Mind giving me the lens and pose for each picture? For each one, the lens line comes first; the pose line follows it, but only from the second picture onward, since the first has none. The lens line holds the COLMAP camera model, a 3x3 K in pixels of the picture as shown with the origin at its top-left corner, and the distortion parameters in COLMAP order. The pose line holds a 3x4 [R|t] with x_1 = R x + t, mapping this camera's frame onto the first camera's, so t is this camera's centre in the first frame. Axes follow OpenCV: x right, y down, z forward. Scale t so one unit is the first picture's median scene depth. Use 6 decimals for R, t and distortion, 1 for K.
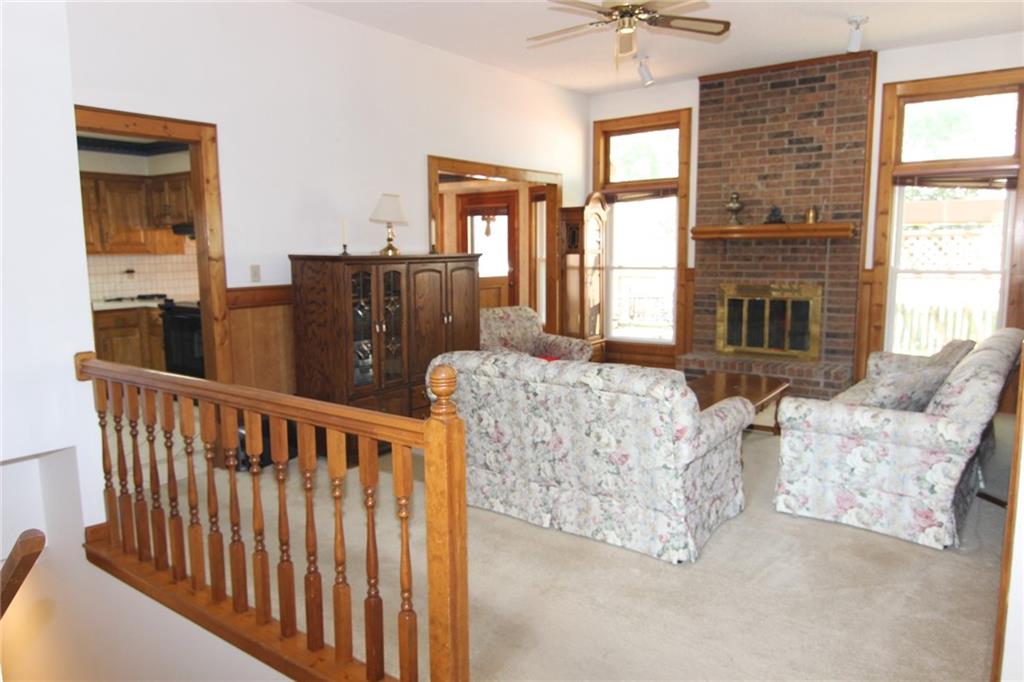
lens RADIAL K [[704.7, 0, 514.9], [0, 704.7, 339.0], [0, 0, 1]] dist [0.008845, -0.025339]
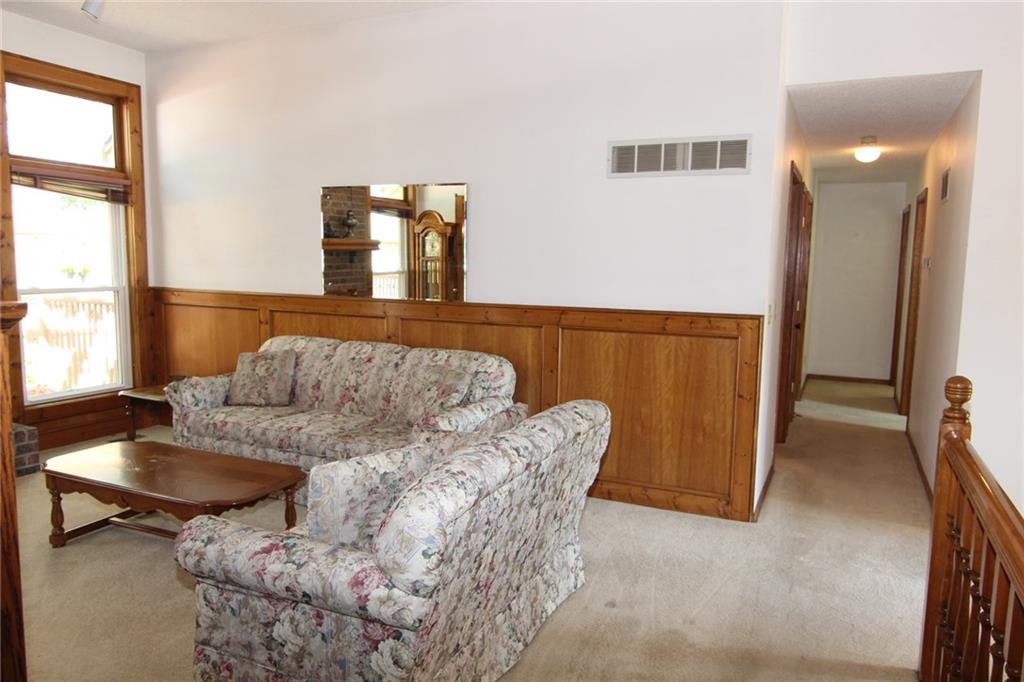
lens RADIAL K [[704.7, 0, 514.2], [0, 704.7, 342.8], [0, 0, 1]] dist [0.008845, -0.025339]
pose [[-0.192163, -0.106317, 0.975587, -0.326819], [0.112028, 0.985239, 0.129435, -0.075130], [-0.974948, 0.134166, -0.177416, 0.572592]]
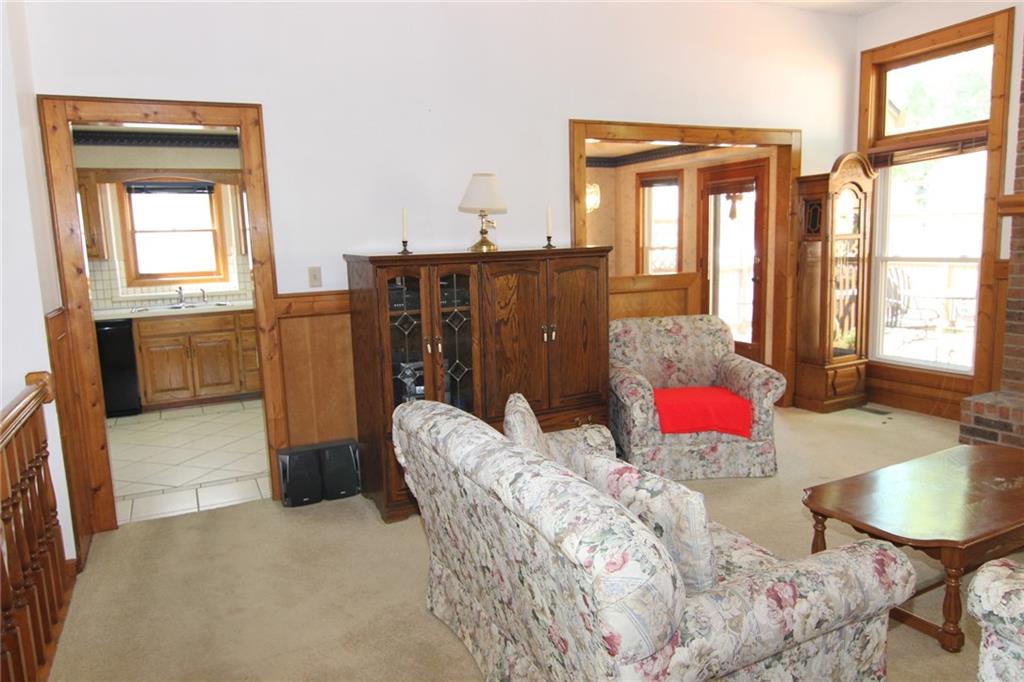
lens RADIAL K [[704.7, 0, 514.4], [0, 704.7, 343.8], [0, 0, 1]] dist [0.008845, -0.025339]
pose [[0.885035, 0.047057, -0.463140, 0.170733], [-0.033887, 0.998751, 0.036720, -0.035921], [0.464289, -0.016804, 0.885524, 0.246405]]
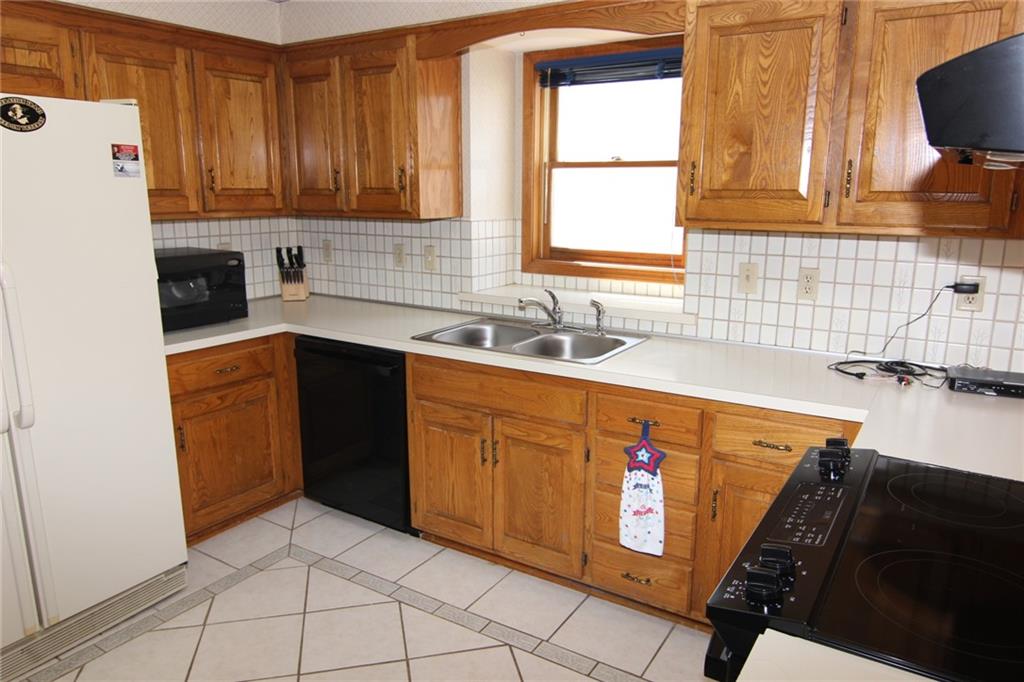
lens RADIAL K [[704.7, 0, 517.3], [0, 704.7, 341.3], [0, 0, 1]] dist [0.008845, -0.025339]
pose [[0.069908, 0.213269, -0.974489, -0.274037], [-0.139424, 0.969380, 0.202149, -0.118261], [0.987762, 0.121735, 0.097502, 0.845910]]
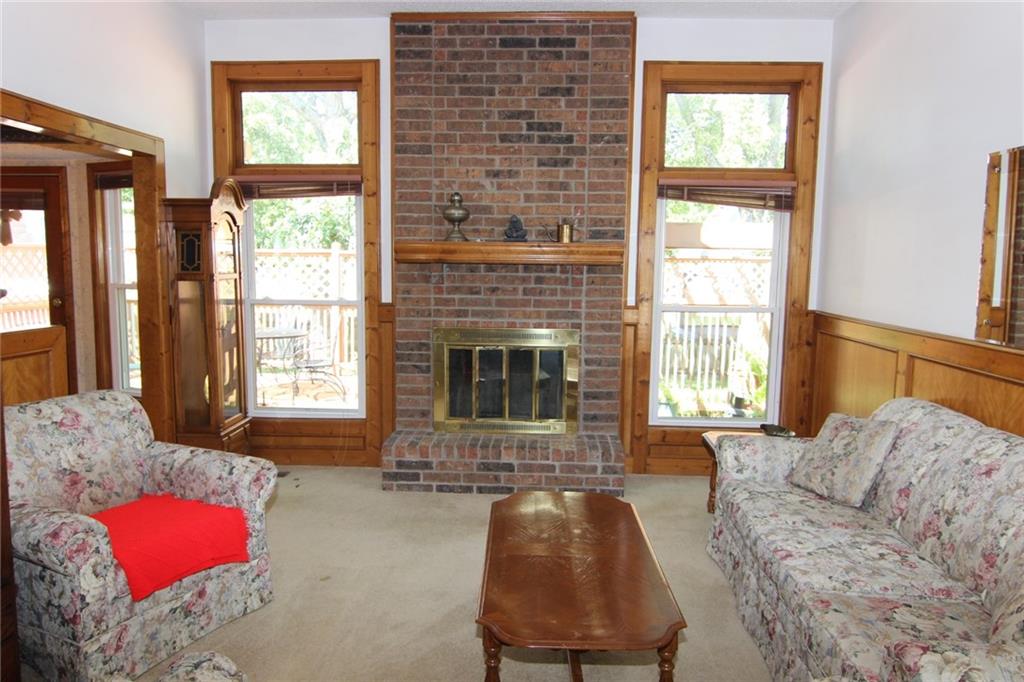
lens RADIAL K [[704.7, 0, 514.0], [0, 704.7, 345.1], [0, 0, 1]] dist [0.008845, -0.025339]
pose [[0.829540, -0.044950, 0.556636, -0.024764], [0.051604, 0.998661, 0.003740, -0.063706], [-0.556058, 0.025622, 0.830748, 0.423426]]
